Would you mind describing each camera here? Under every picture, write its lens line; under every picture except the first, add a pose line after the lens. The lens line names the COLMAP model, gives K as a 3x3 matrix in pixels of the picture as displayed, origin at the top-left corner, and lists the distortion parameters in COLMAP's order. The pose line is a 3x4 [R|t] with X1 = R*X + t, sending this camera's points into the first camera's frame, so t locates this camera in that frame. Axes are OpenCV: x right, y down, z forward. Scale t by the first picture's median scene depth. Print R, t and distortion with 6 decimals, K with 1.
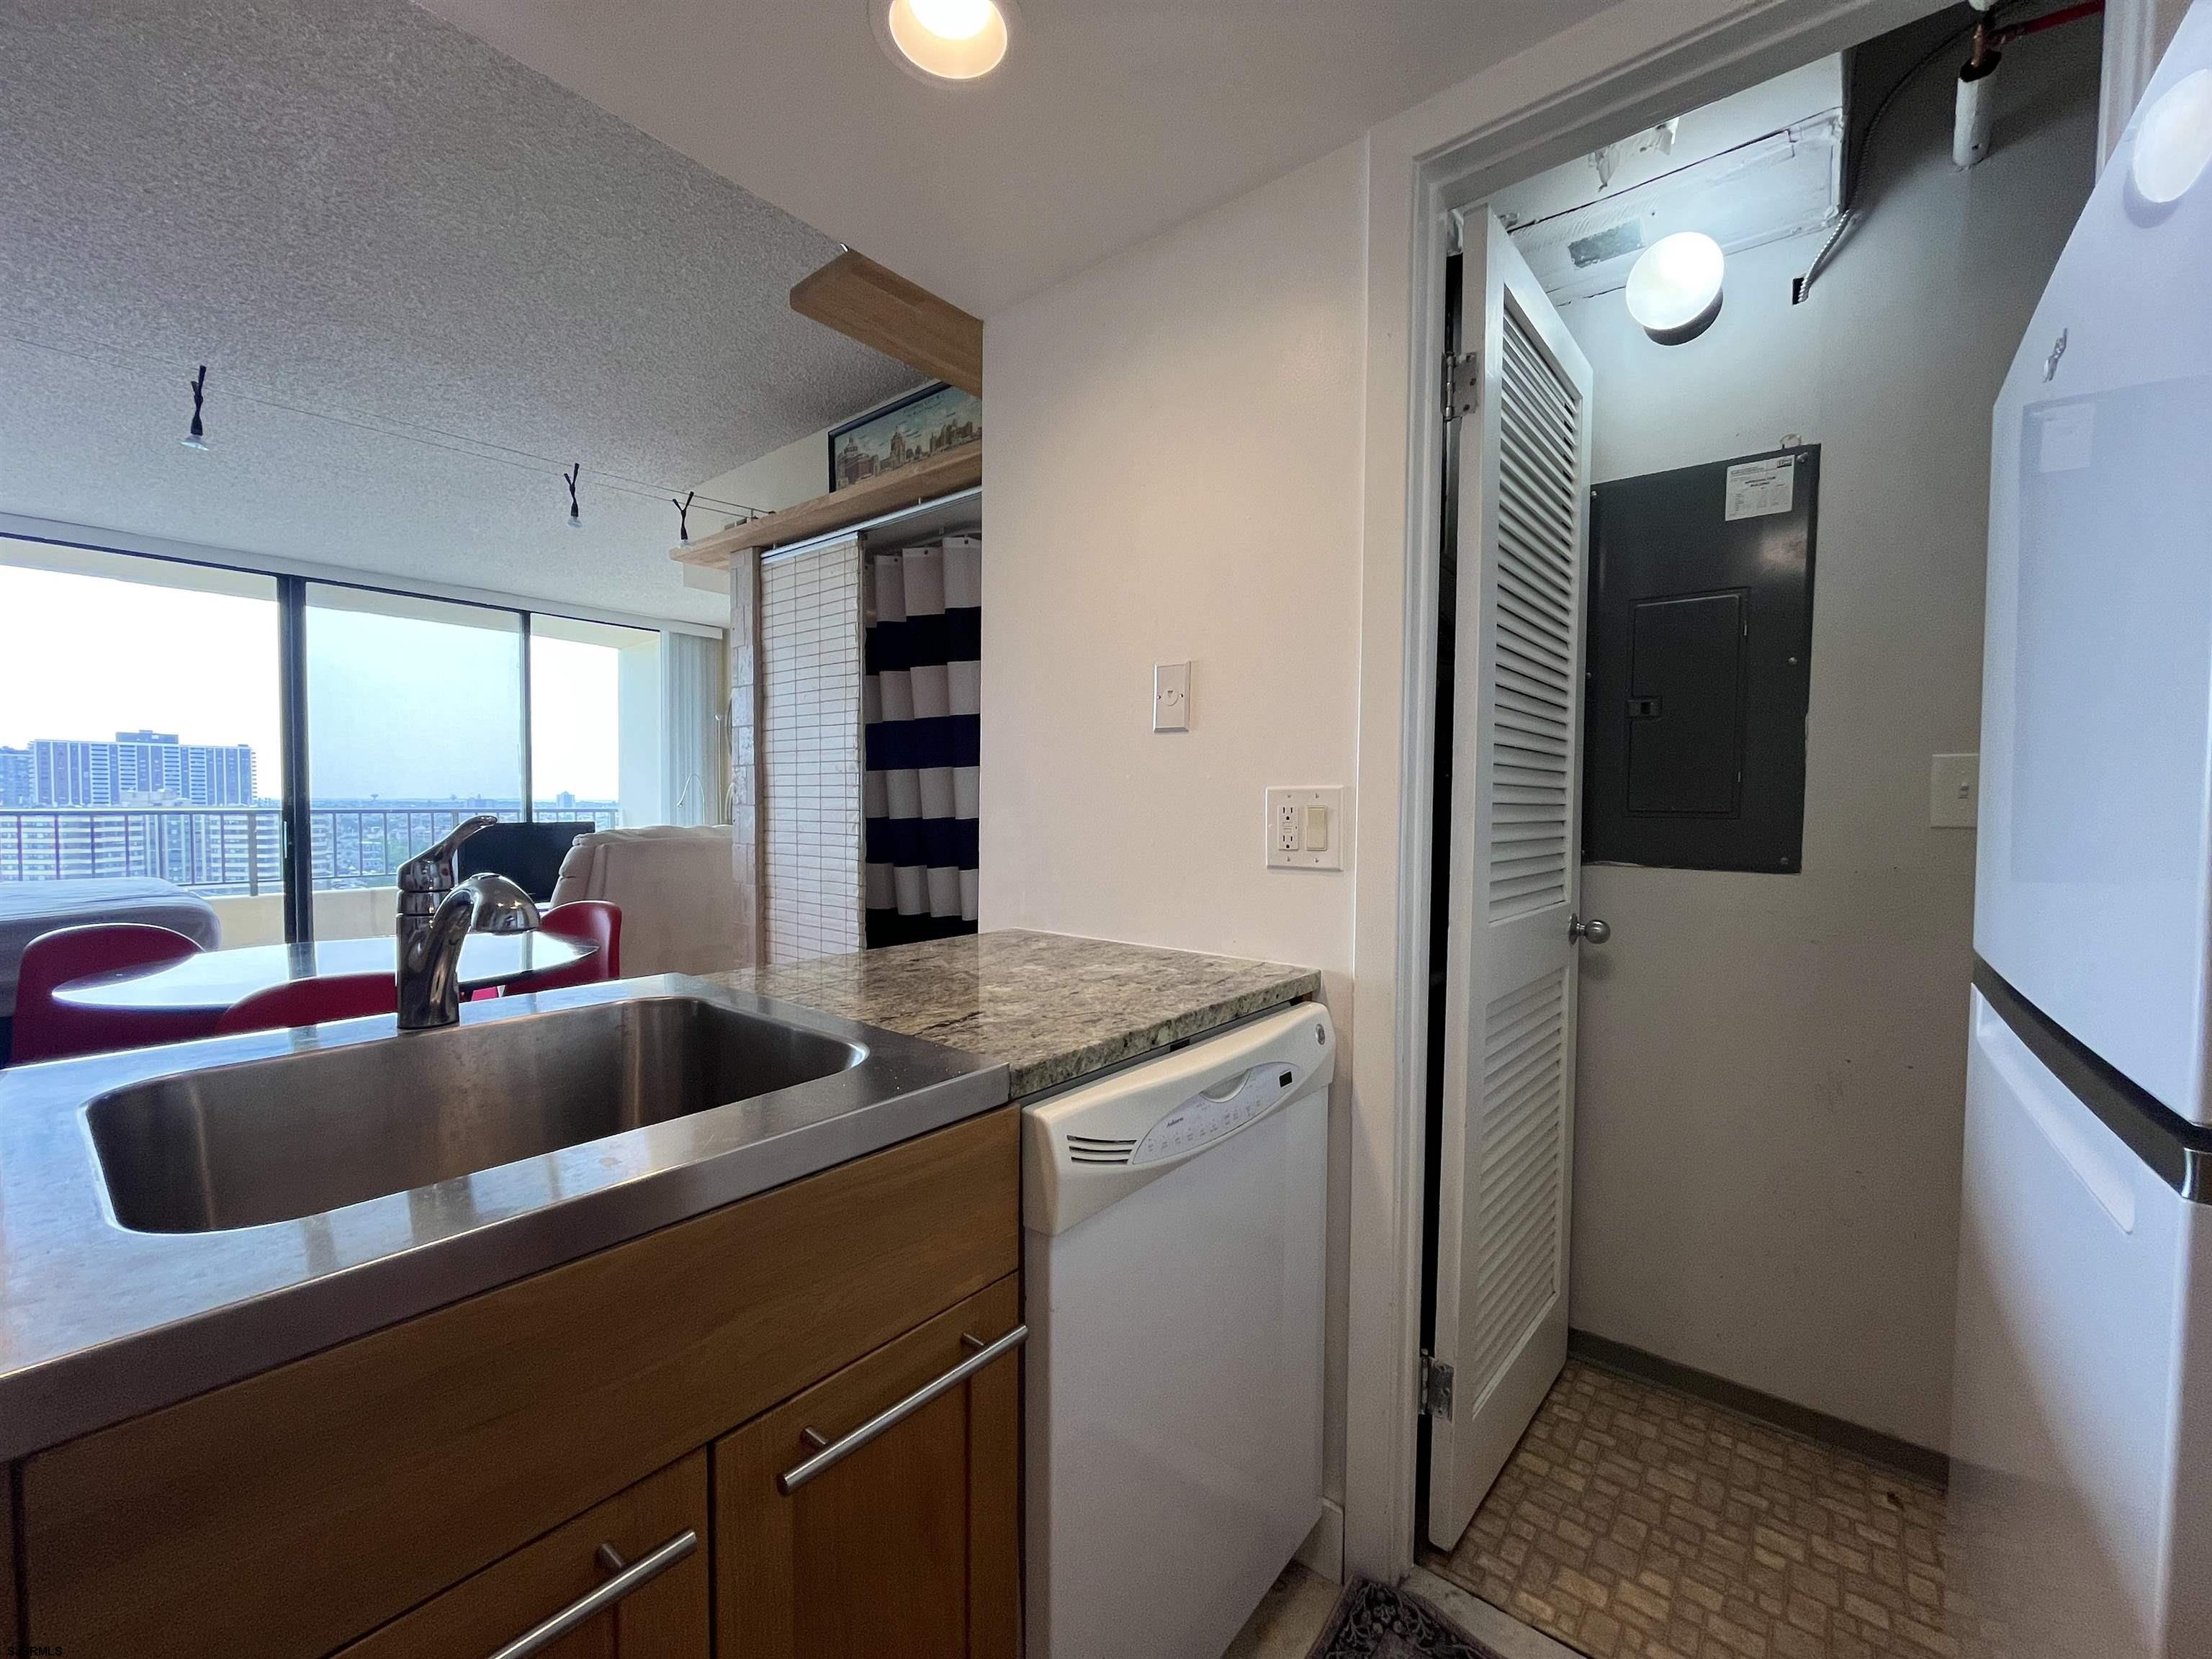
lens RADIAL K [[898.3, 0, 1097.1], [0, 898.3, 836.6], [0, 0, 1]] dist [-0.002522, 0.000464]
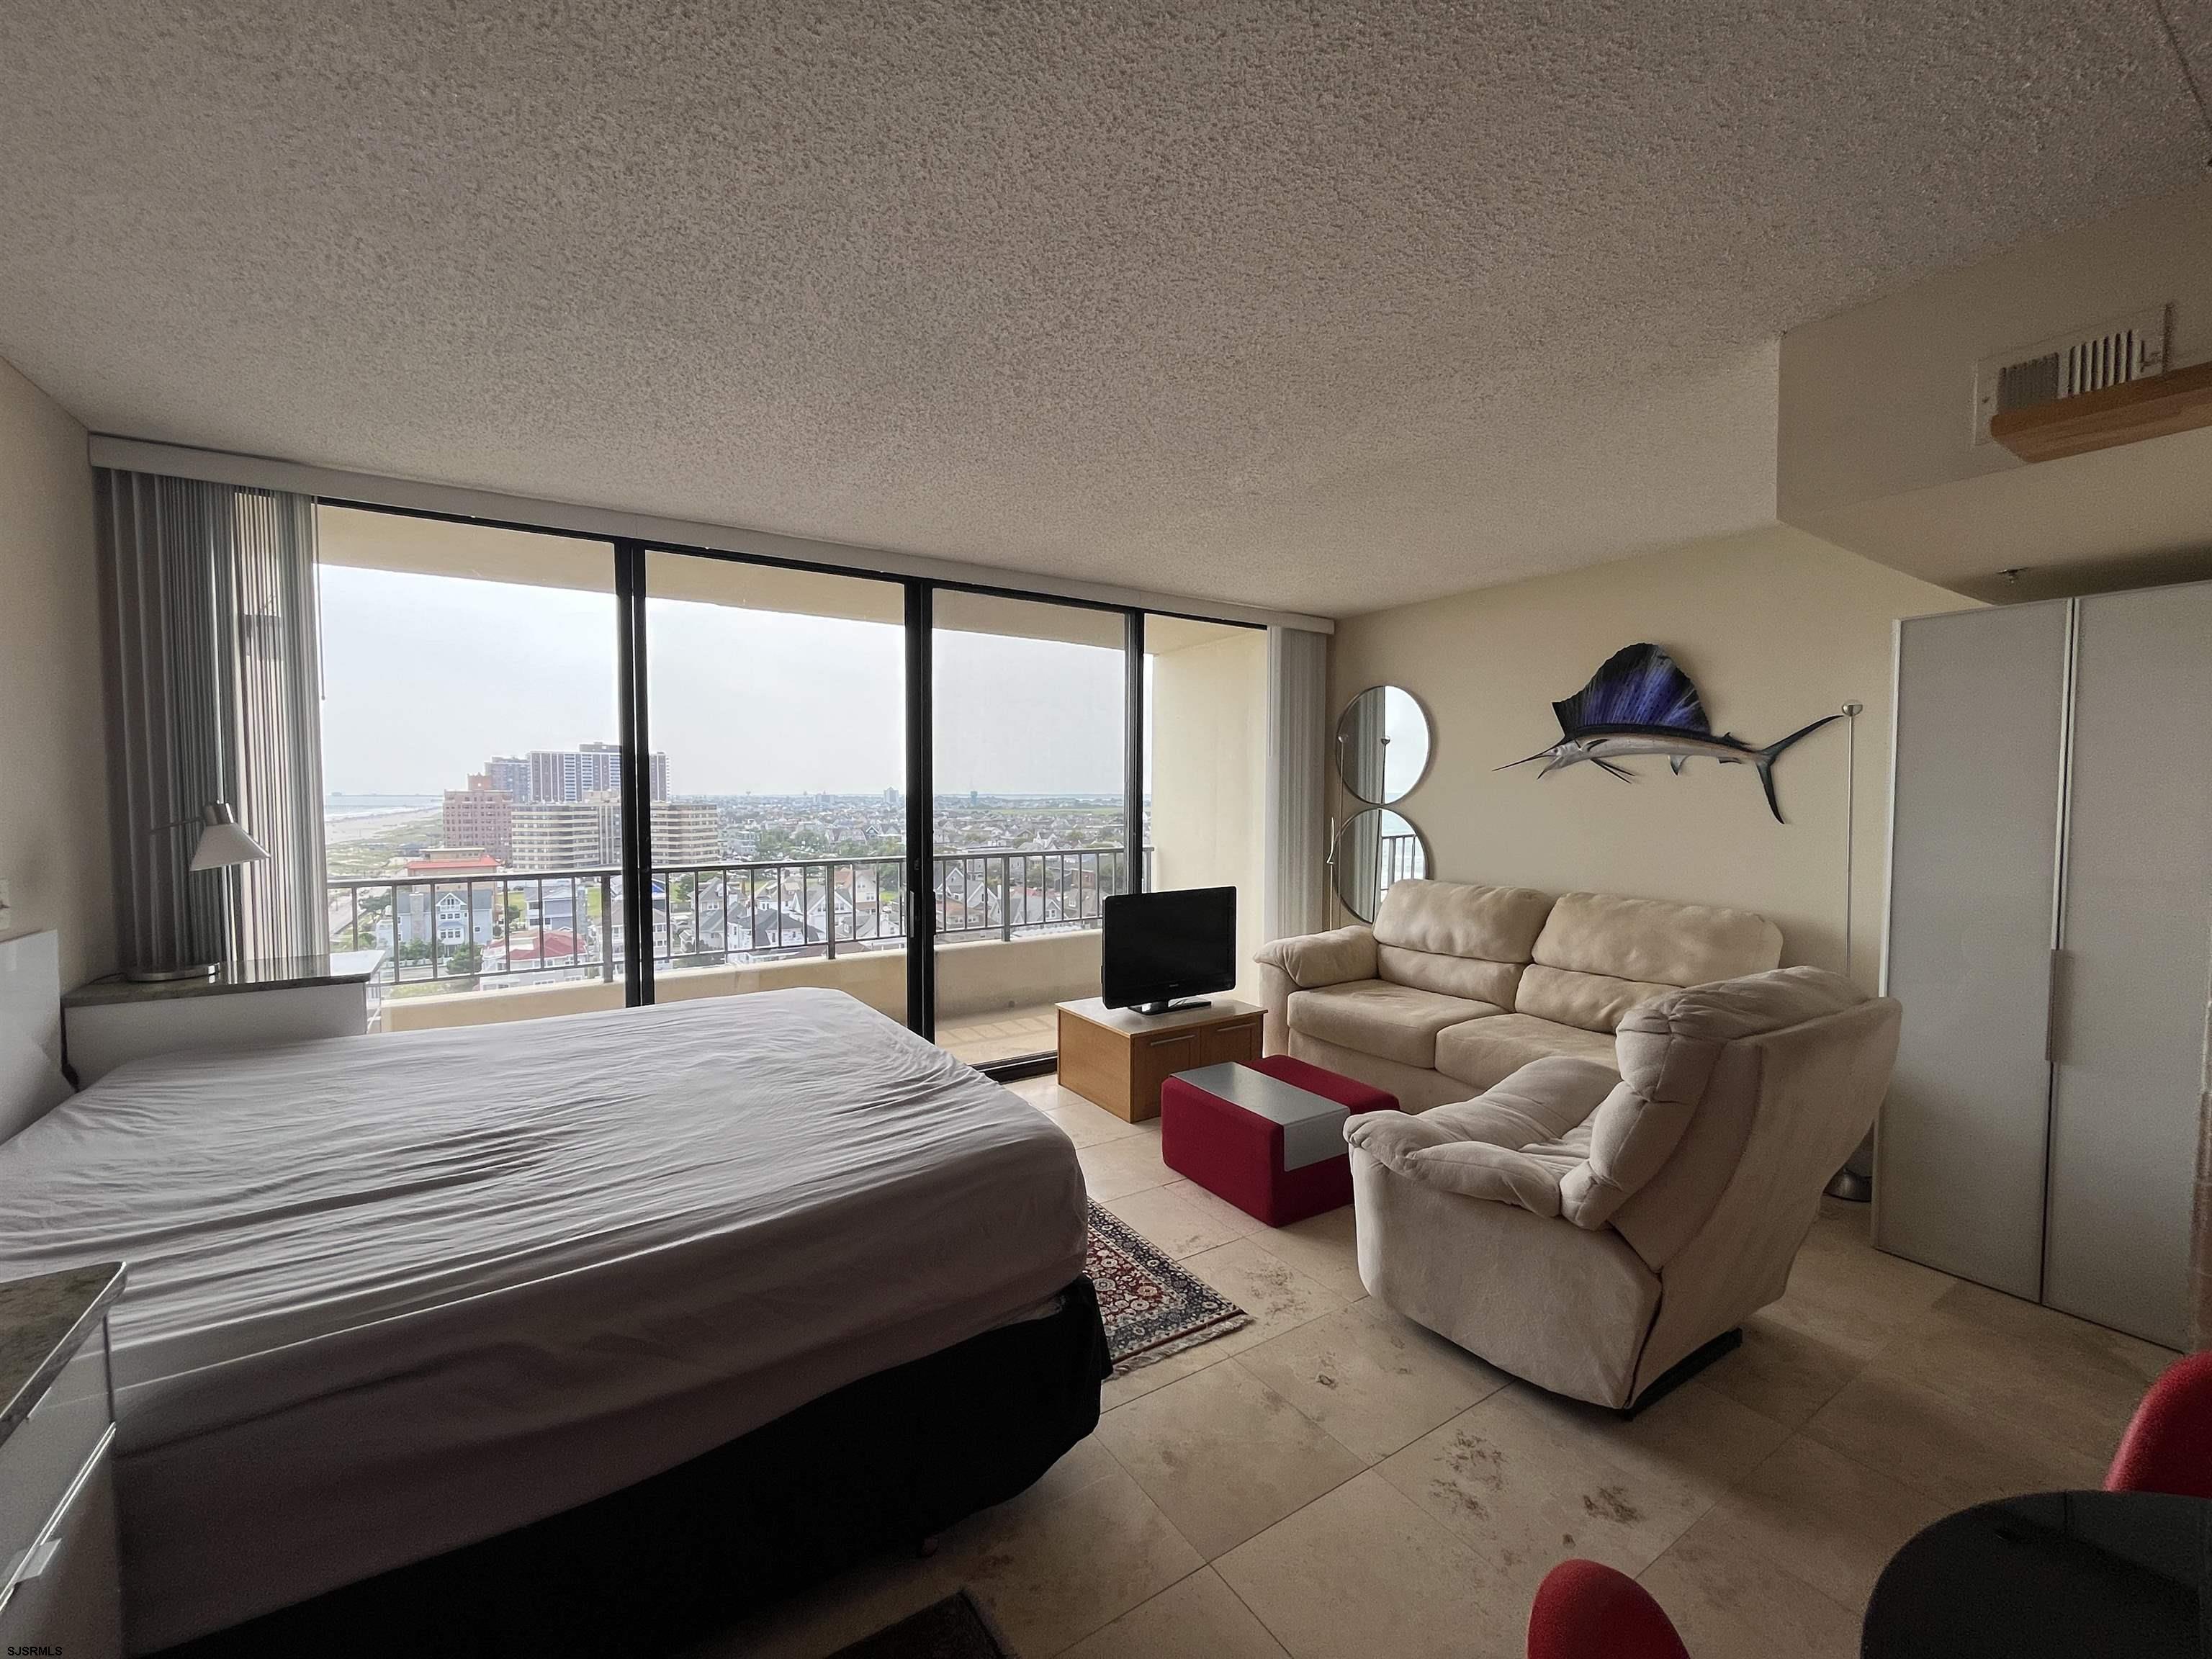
lens RADIAL K [[898.3, 0, 1098.5], [0, 898.3, 835.0], [0, 0, 1]] dist [-0.002522, 0.000464]
pose [[0.953574, 0.006102, -0.301096, -0.824004], [-0.003819, 0.999959, 0.008172, -0.118966], [0.301133, -0.006643, 0.953559, 0.470675]]
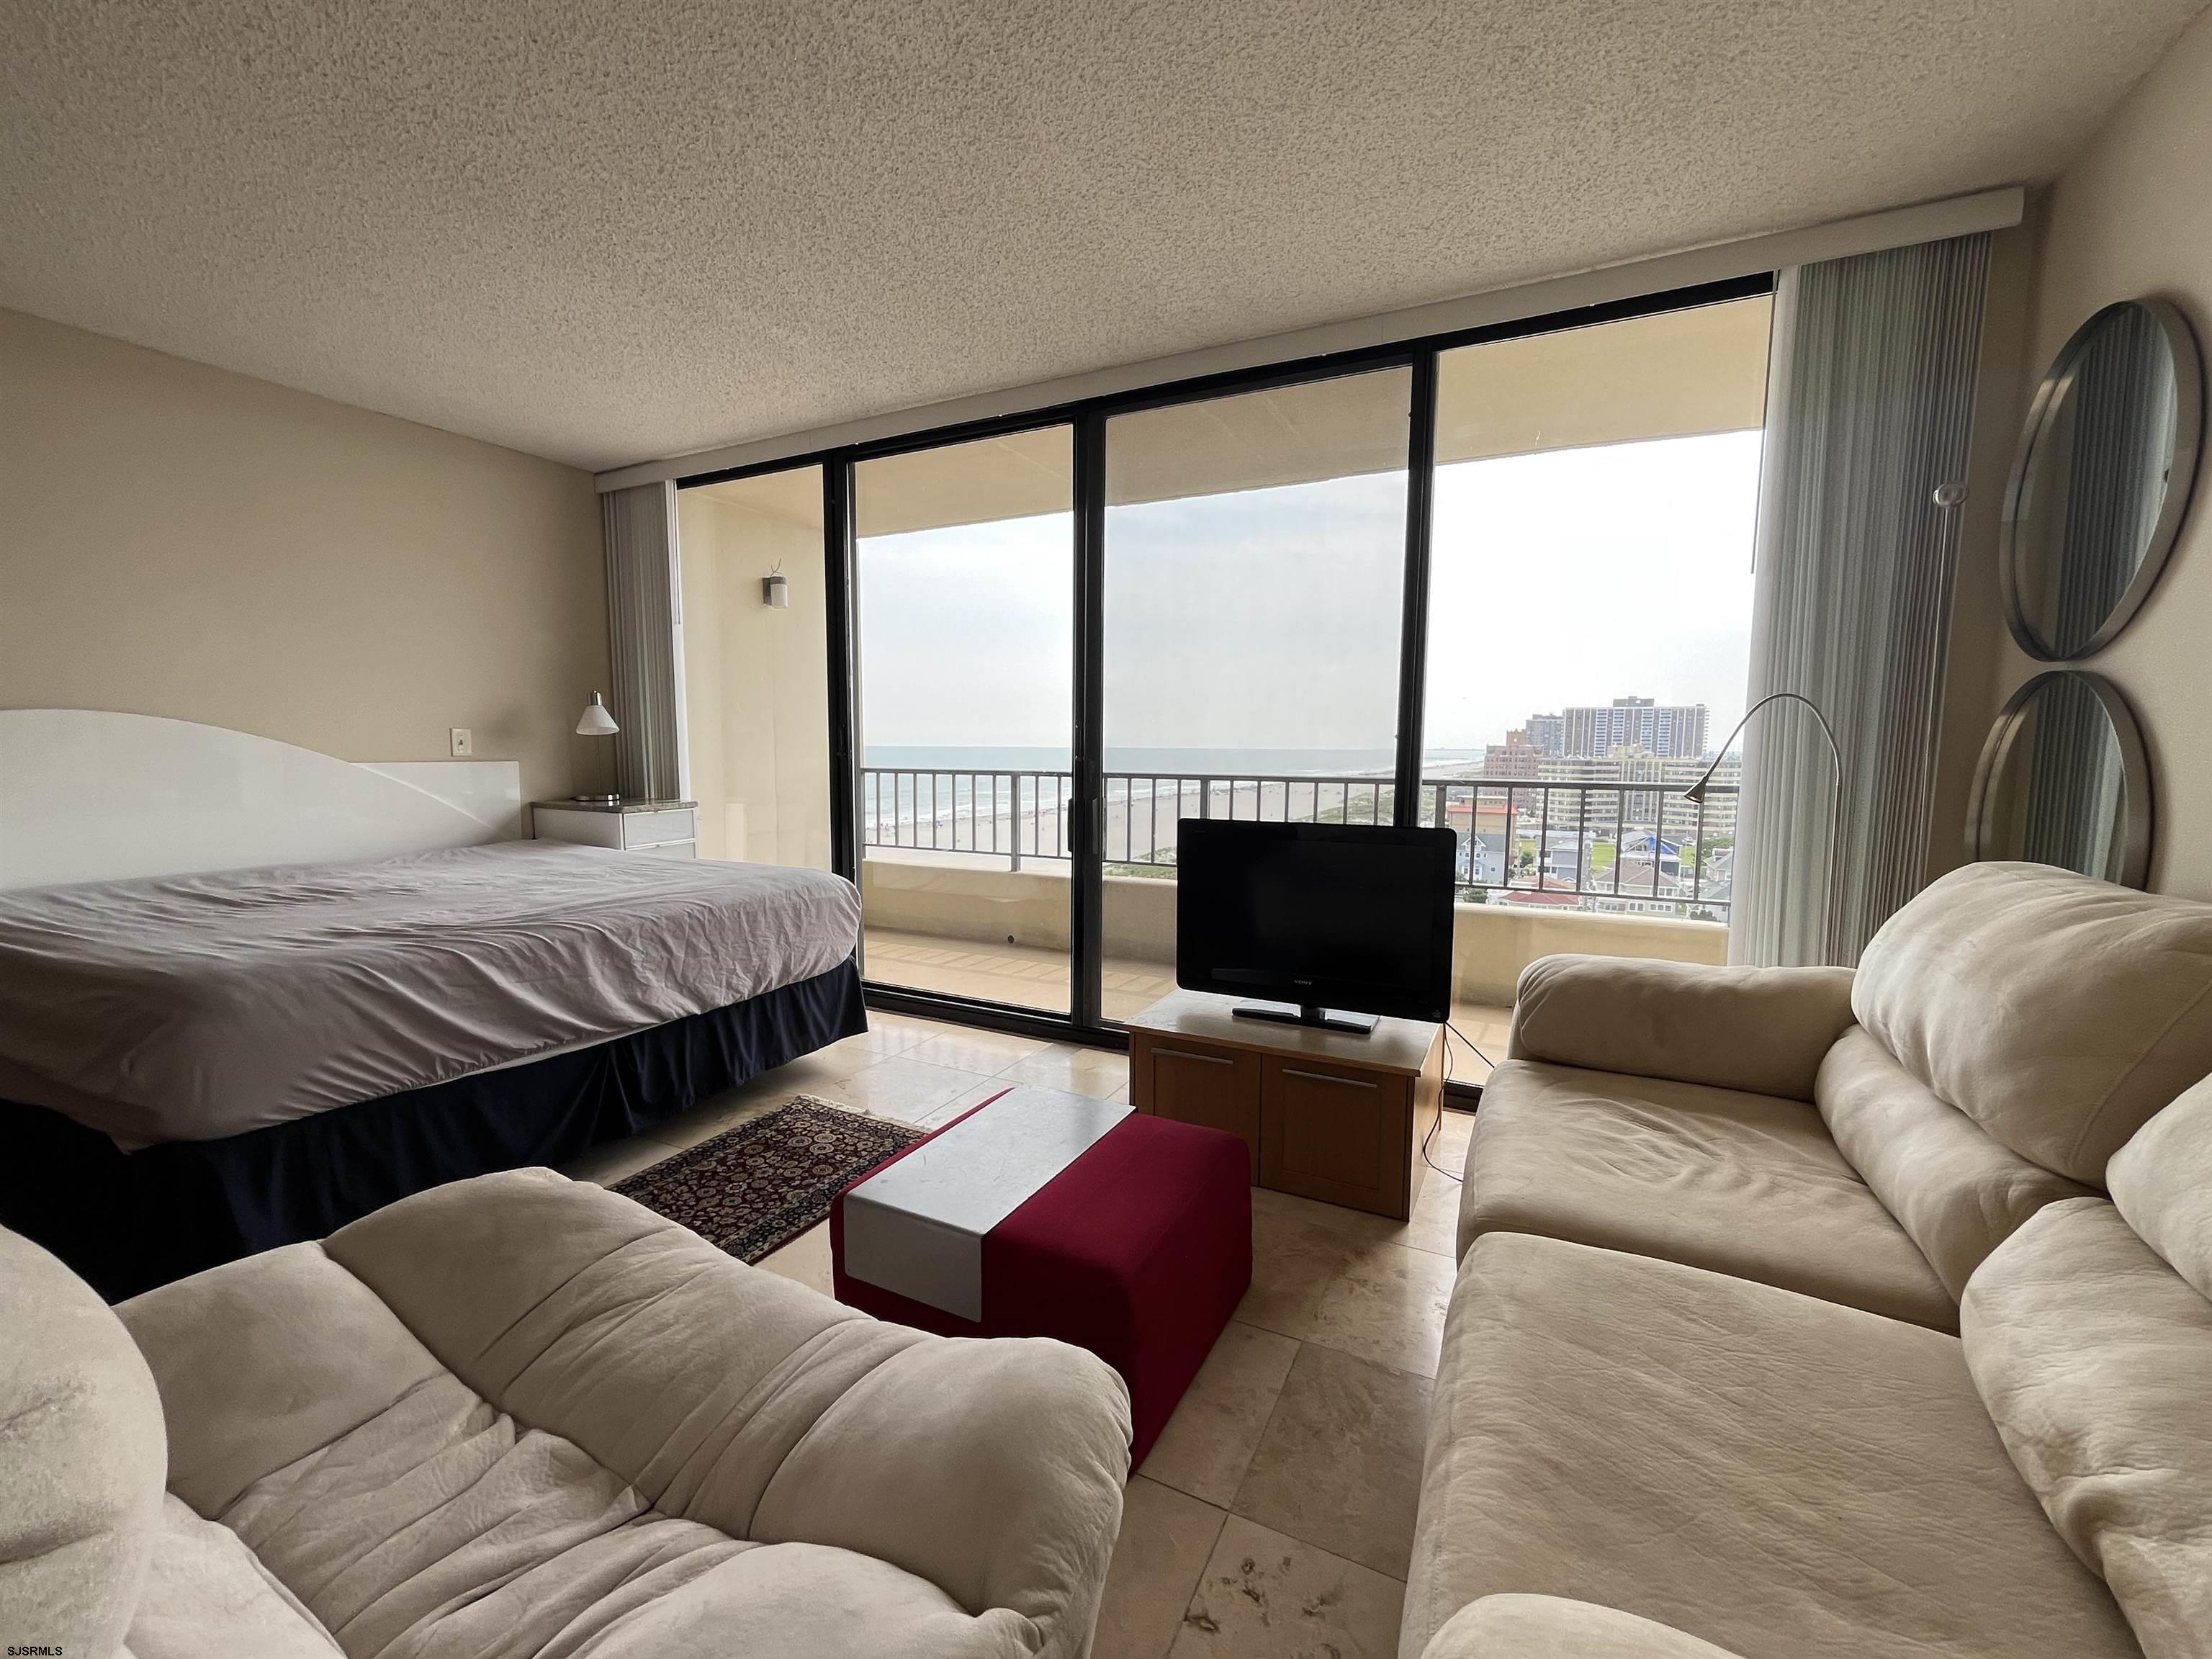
lens RADIAL K [[898.3, 0, 1100.5], [0, 898.3, 838.2], [0, 0, 1]] dist [-0.002522, 0.000464]
pose [[0.222041, 0.095223, -0.970376, -0.400190], [-0.043443, 0.995198, 0.087718, -0.073429], [0.974069, 0.022679, 0.225112, 1.420807]]
